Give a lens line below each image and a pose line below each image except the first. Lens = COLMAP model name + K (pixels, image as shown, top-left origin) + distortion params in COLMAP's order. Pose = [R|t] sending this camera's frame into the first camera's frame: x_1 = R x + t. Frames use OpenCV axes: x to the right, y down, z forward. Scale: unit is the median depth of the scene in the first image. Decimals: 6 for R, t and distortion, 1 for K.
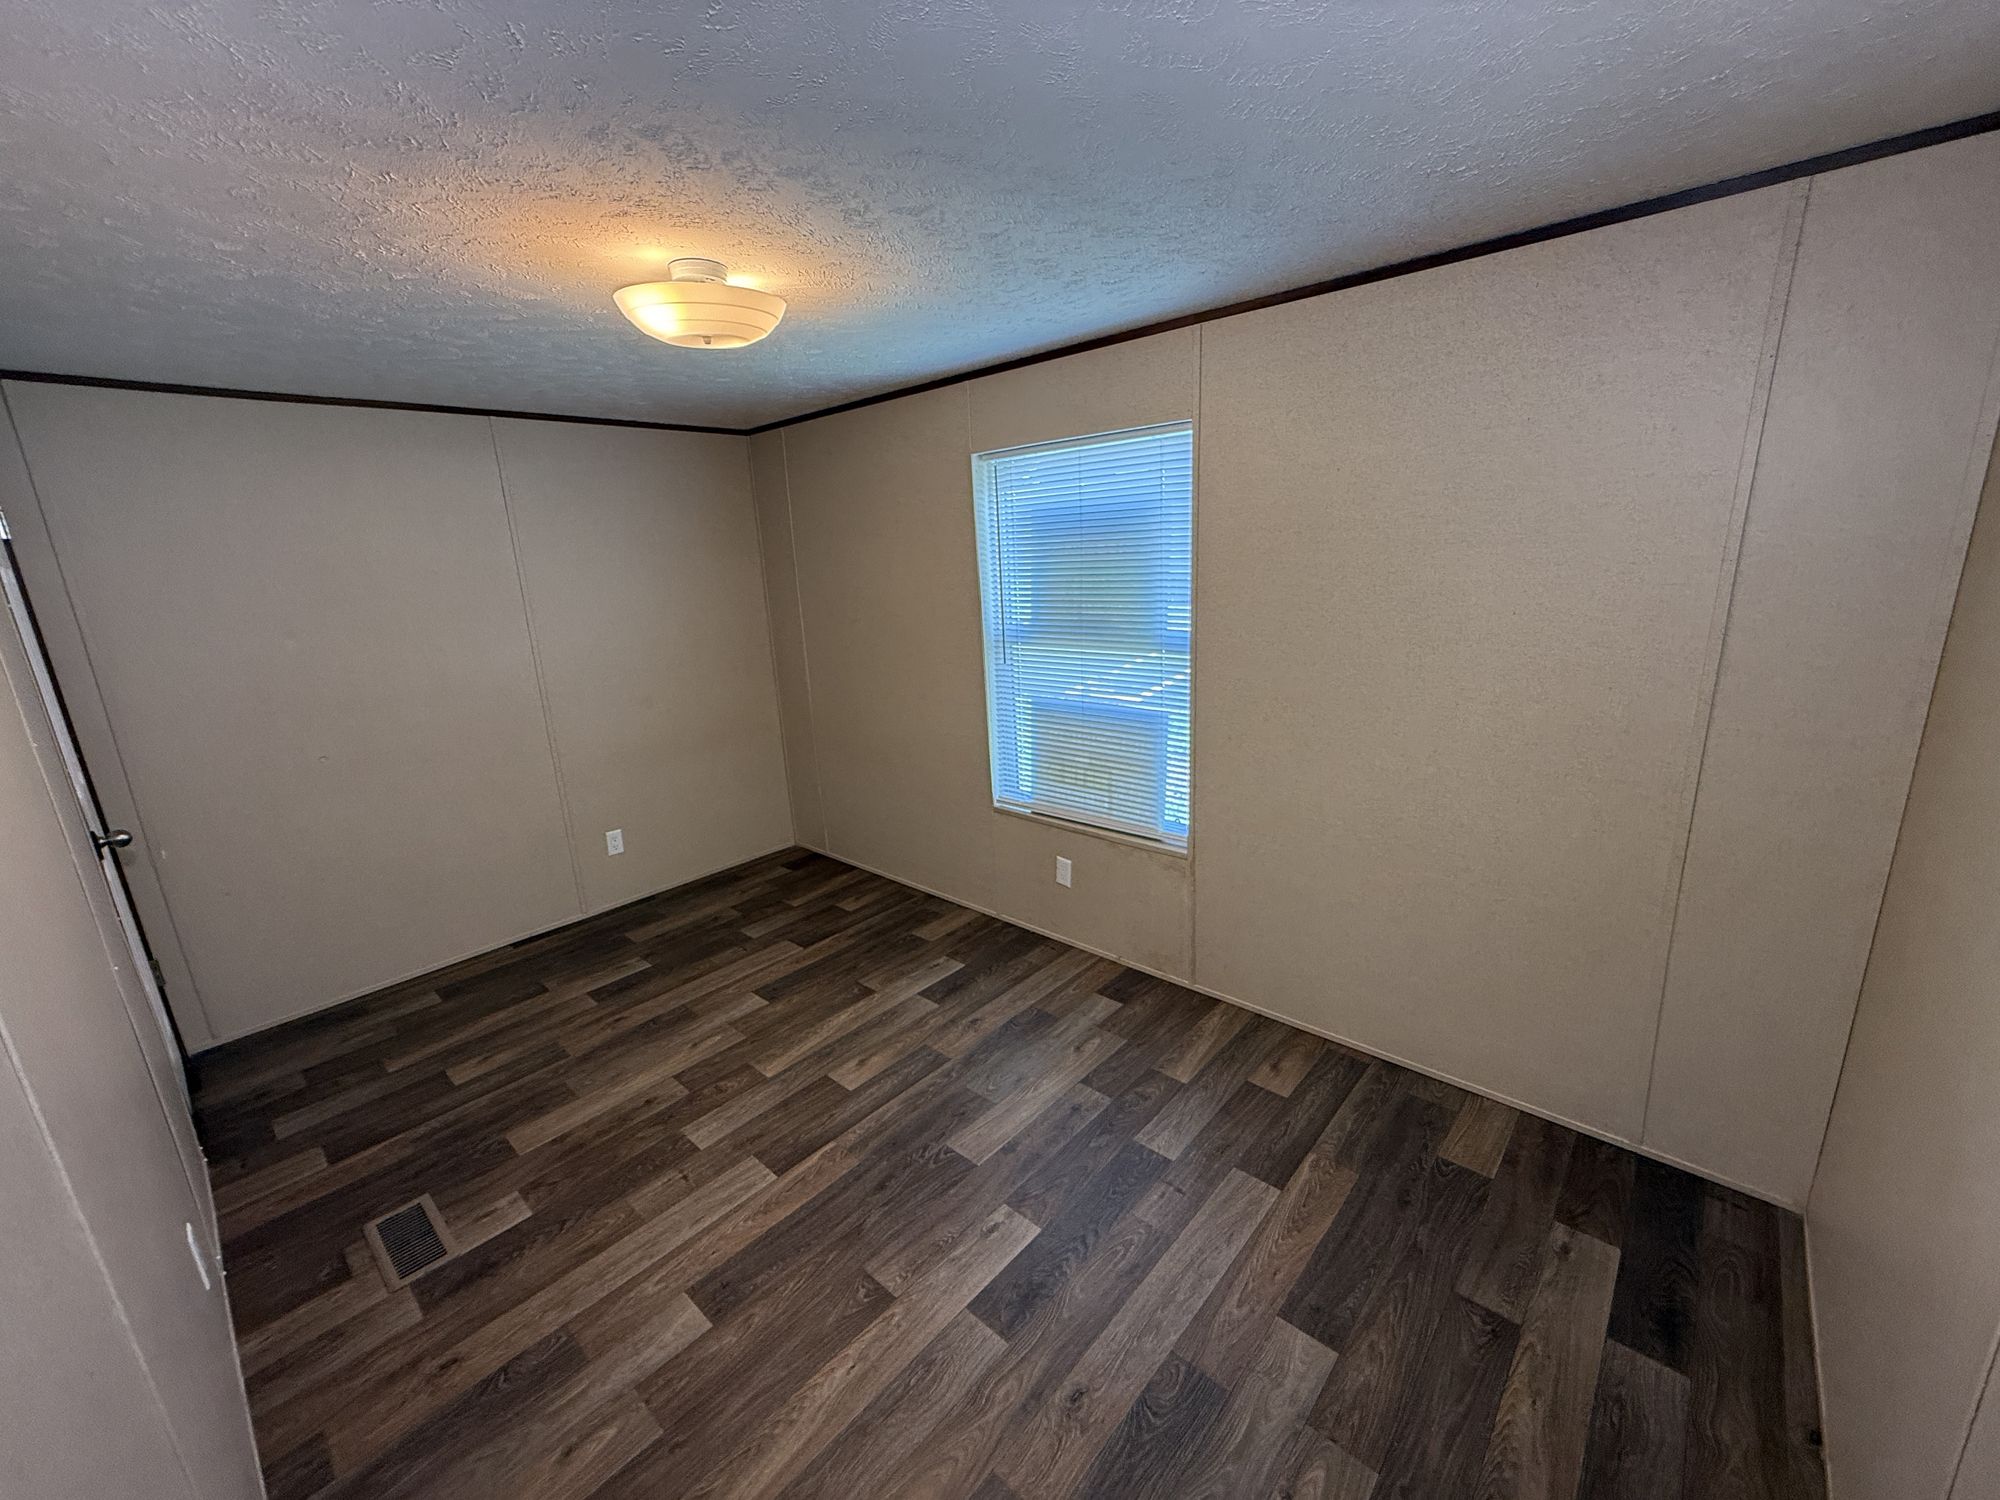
lens RADIAL K [[788.2, 0, 989.5], [0, 788.2, 744.4], [0, 0, 1]] dist [0.002043, 0.000092]
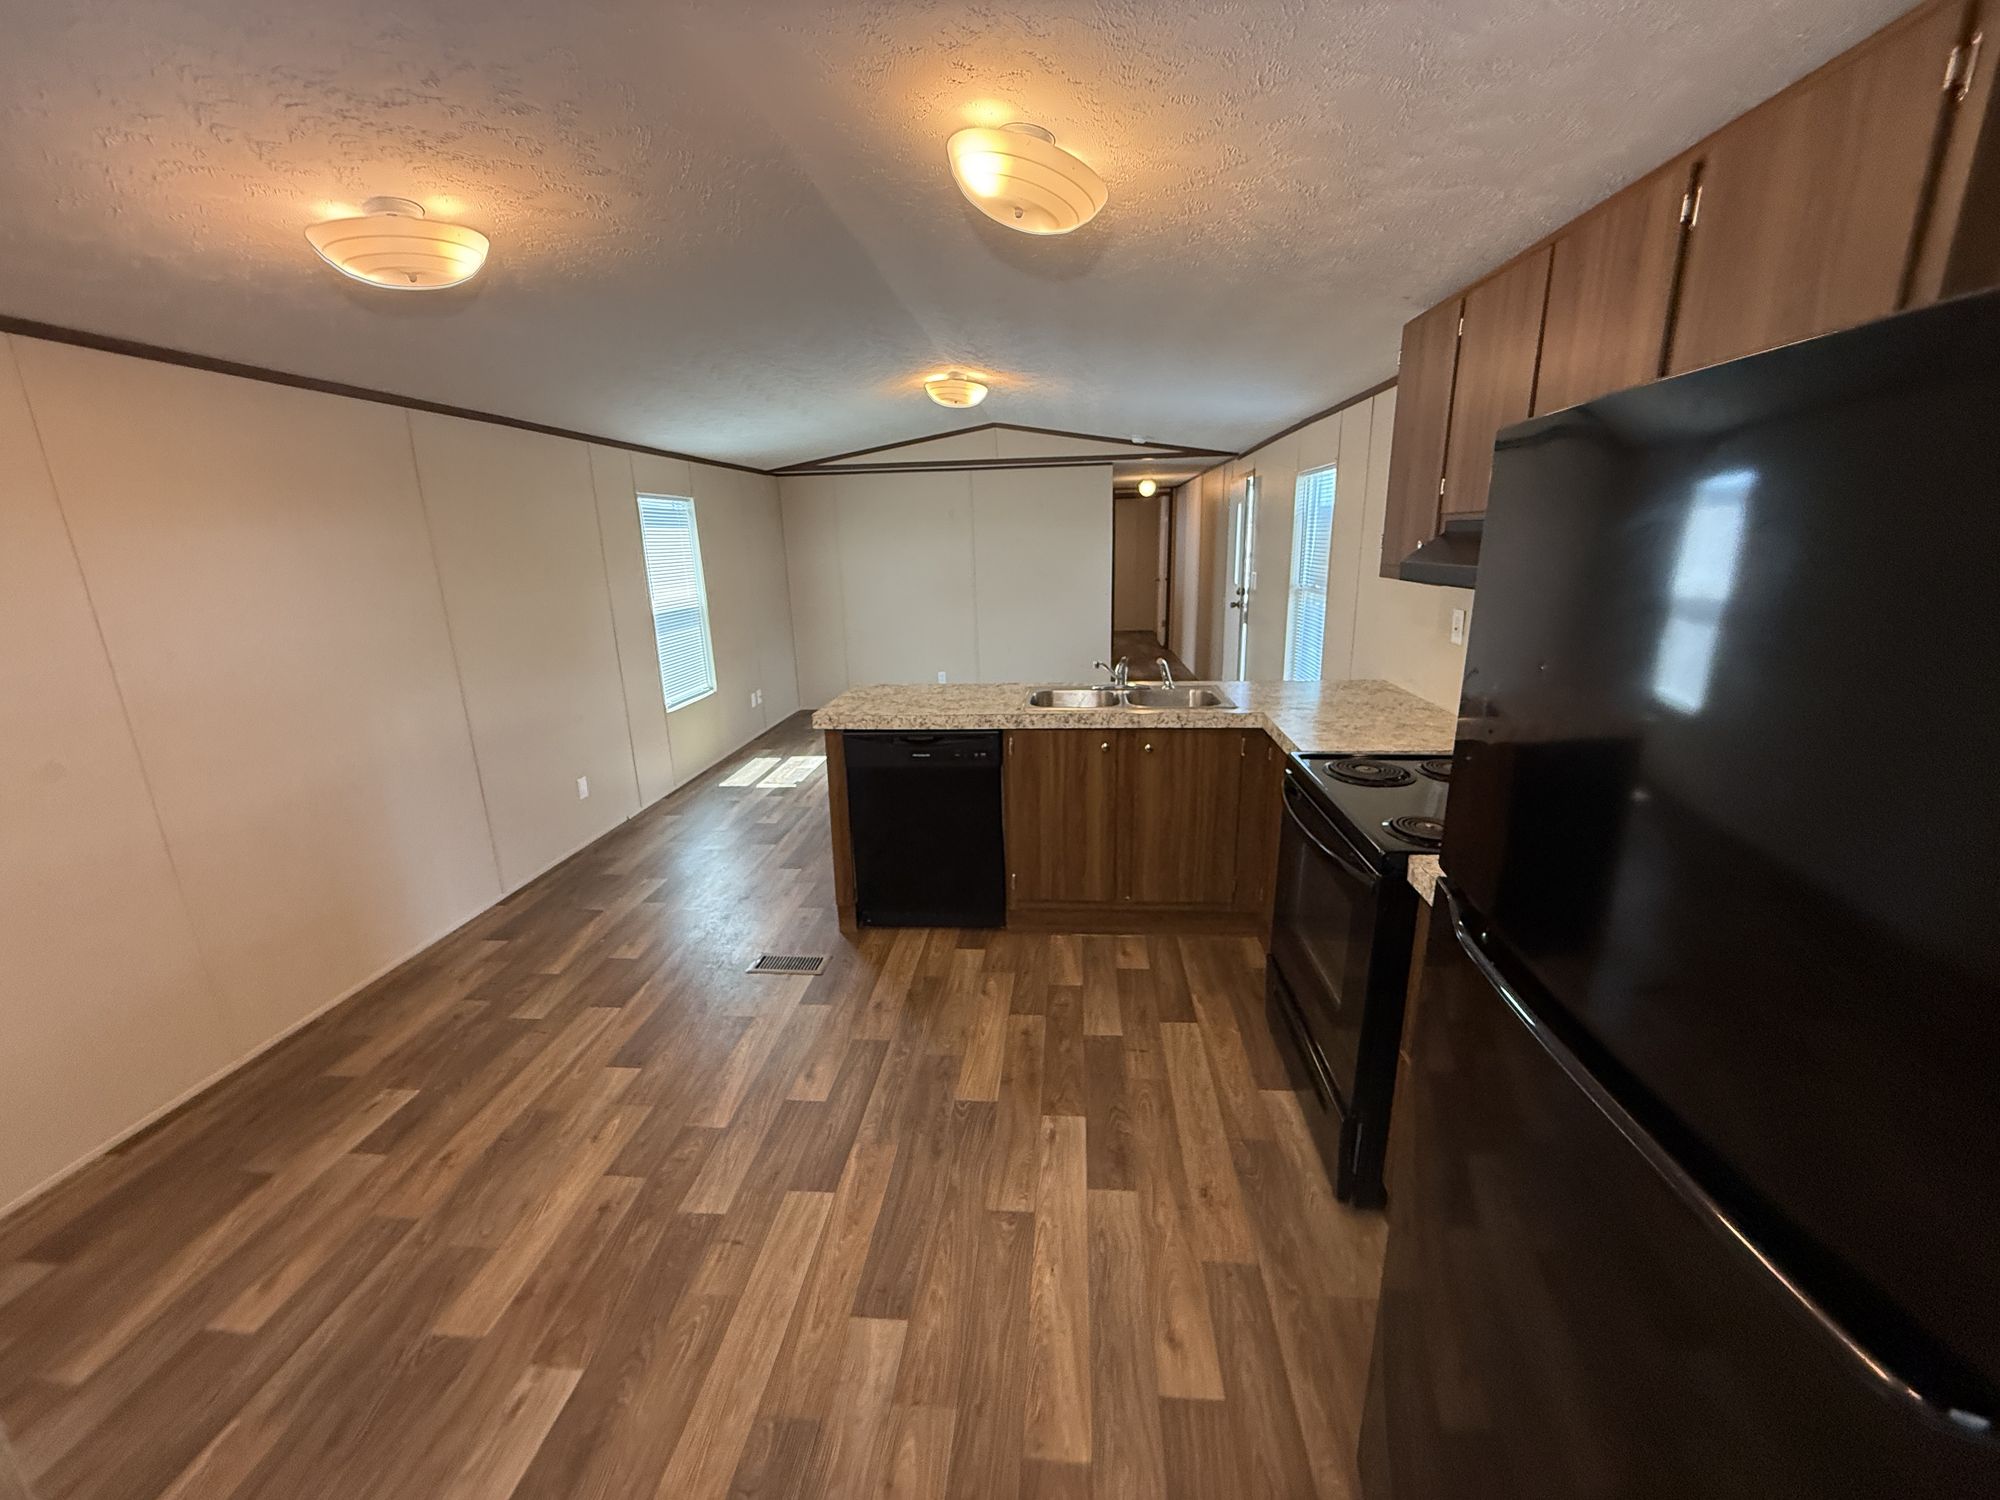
lens RADIAL K [[795.6, 0, 987.7], [0, 795.6, 714.7], [0, 0, 1]] dist [0.002370, 0.000026]
pose [[0.795190, -0.093863, 0.599051, -0.521000], [0.131826, 0.991077, -0.019701, 0.012935], [-0.591857, 0.094637, 0.800468, 0.048766]]
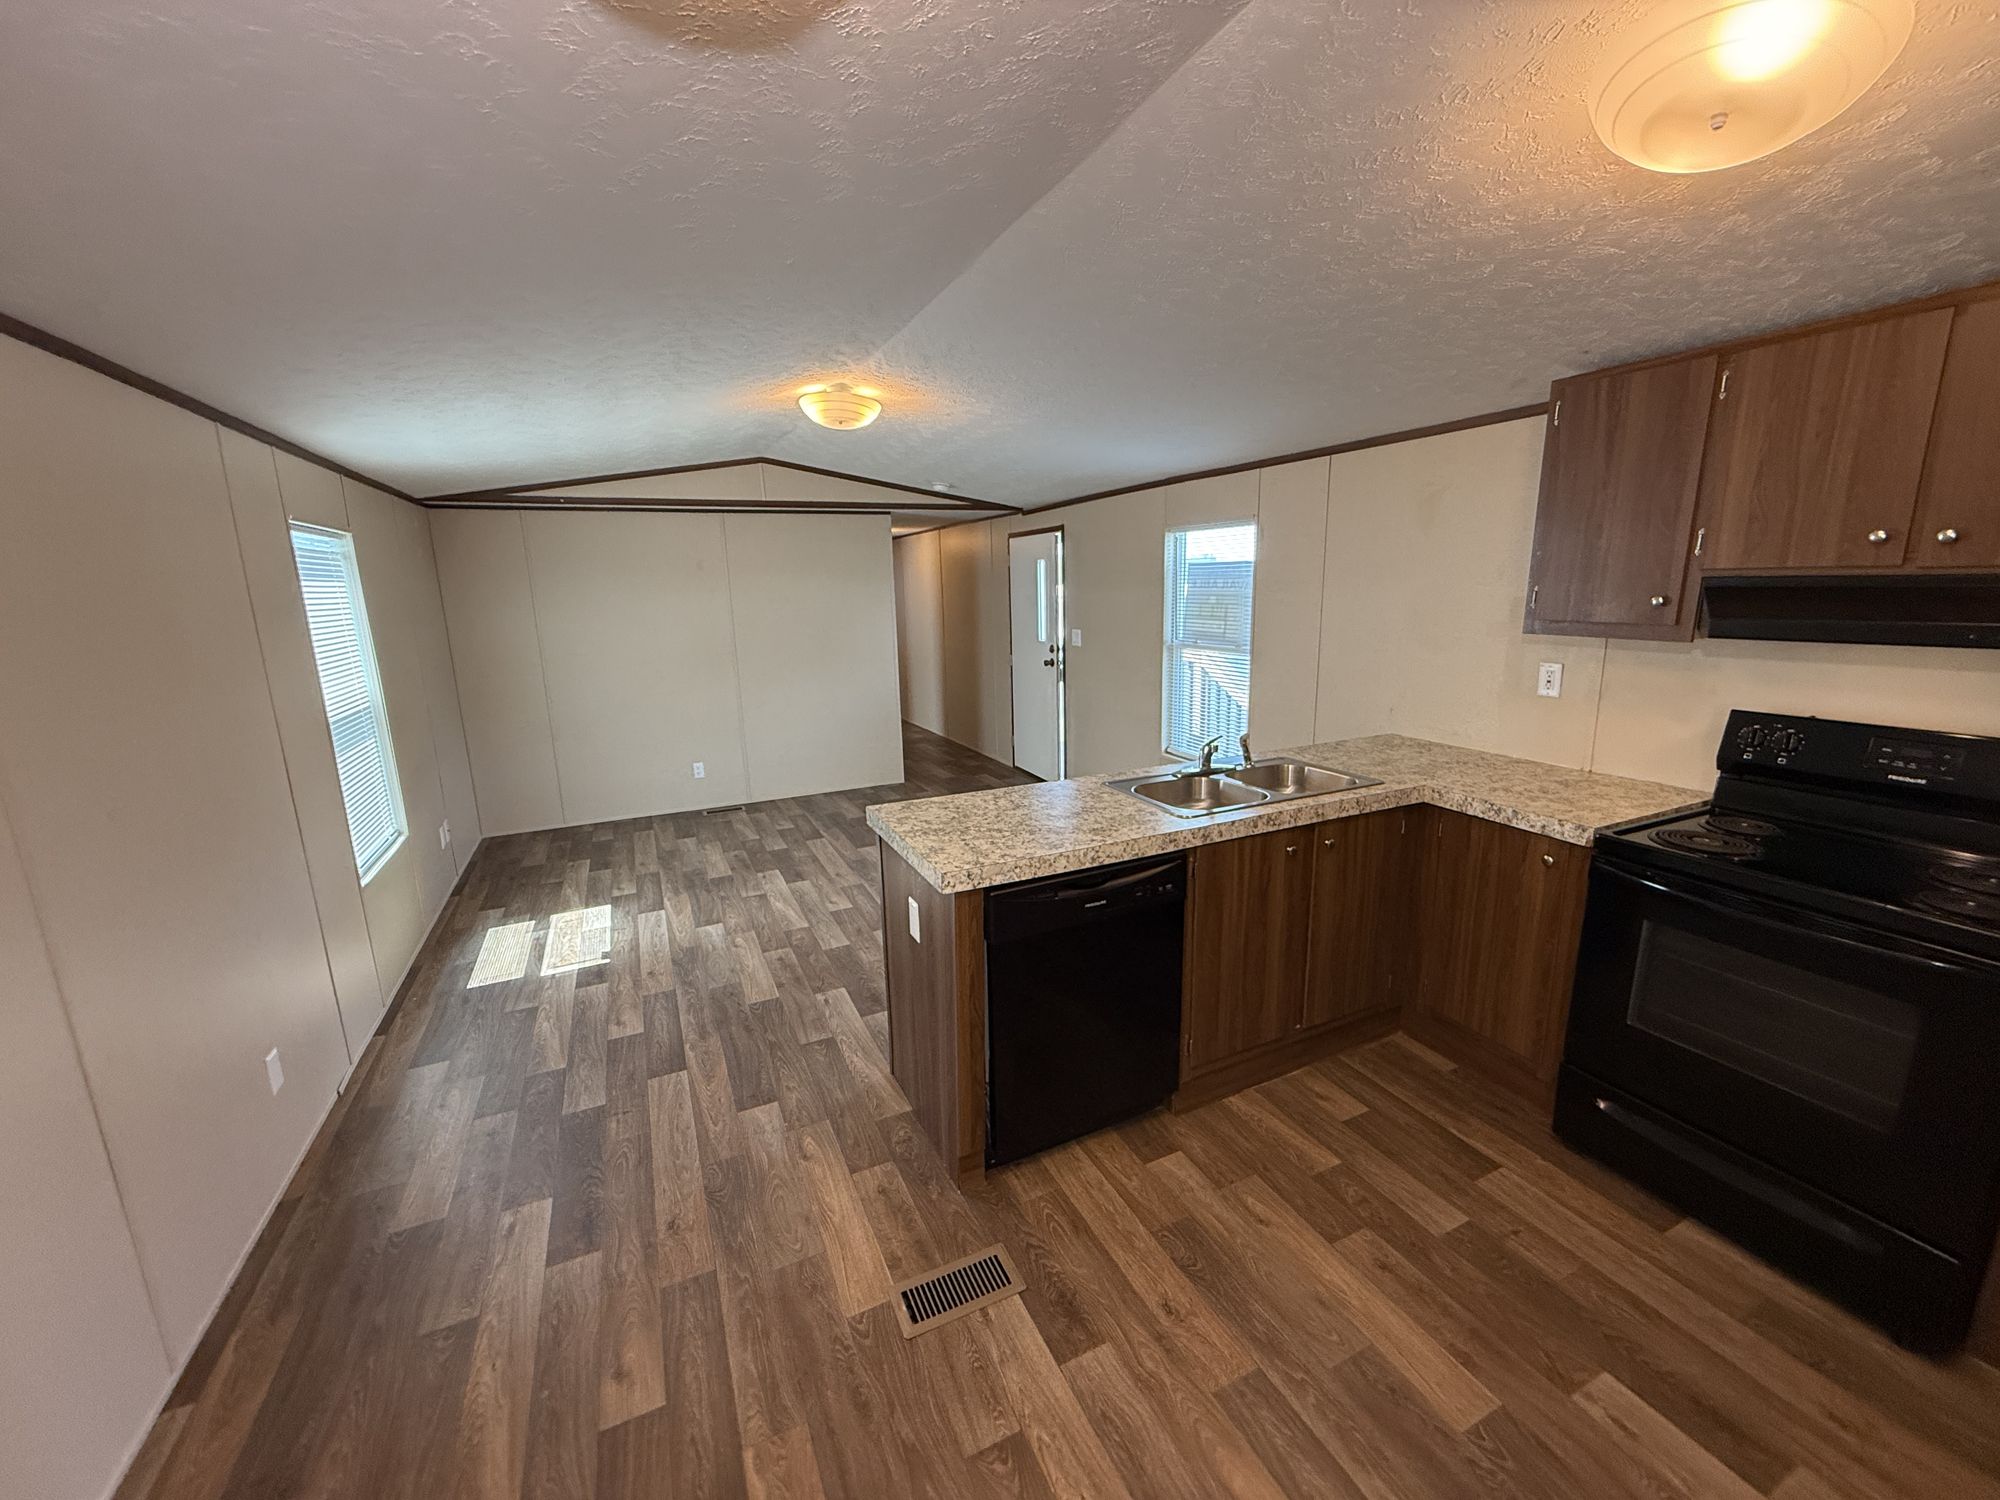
lens RADIAL K [[800.6, 0, 984.3], [0, 800.6, 727.0], [0, 0, 1]] dist [0.000591, 0.000150]
pose [[0.388370, -0.114737, 0.914333, -0.582799], [0.235478, 0.971633, 0.021906, -0.065610], [-0.890909, 0.206798, 0.404371, 0.339775]]
